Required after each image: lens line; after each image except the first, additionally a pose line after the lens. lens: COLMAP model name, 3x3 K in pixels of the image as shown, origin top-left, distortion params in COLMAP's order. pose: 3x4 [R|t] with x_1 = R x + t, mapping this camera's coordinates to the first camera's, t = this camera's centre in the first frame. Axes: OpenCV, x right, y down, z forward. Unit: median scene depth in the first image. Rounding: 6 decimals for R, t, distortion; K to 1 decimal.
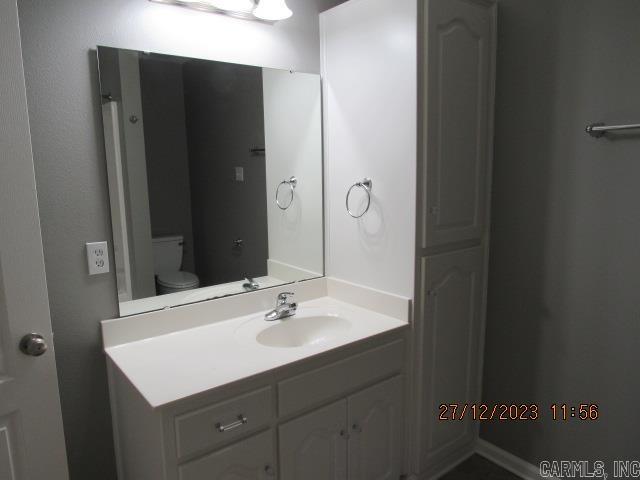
lens RADIAL K [[460.9, 0, 316.3], [0, 460.9, 239.8], [0, 0, 1]] dist [-0.030568, -0.002809]
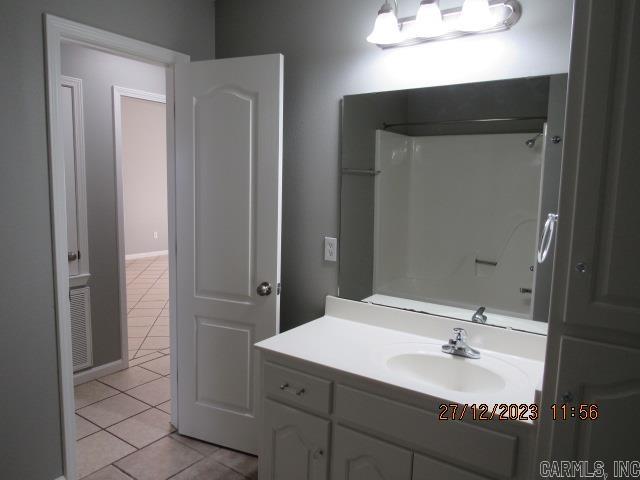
lens RADIAL K [[460.9, 0, 316.3], [0, 460.9, 239.8], [0, 0, 1]] dist [-0.030568, -0.002809]
pose [[0.296534, 0.150187, -0.943139, 0.760833], [-0.170754, 0.979982, 0.102366, -0.114364], [0.939633, 0.130690, 0.316243, 0.479199]]
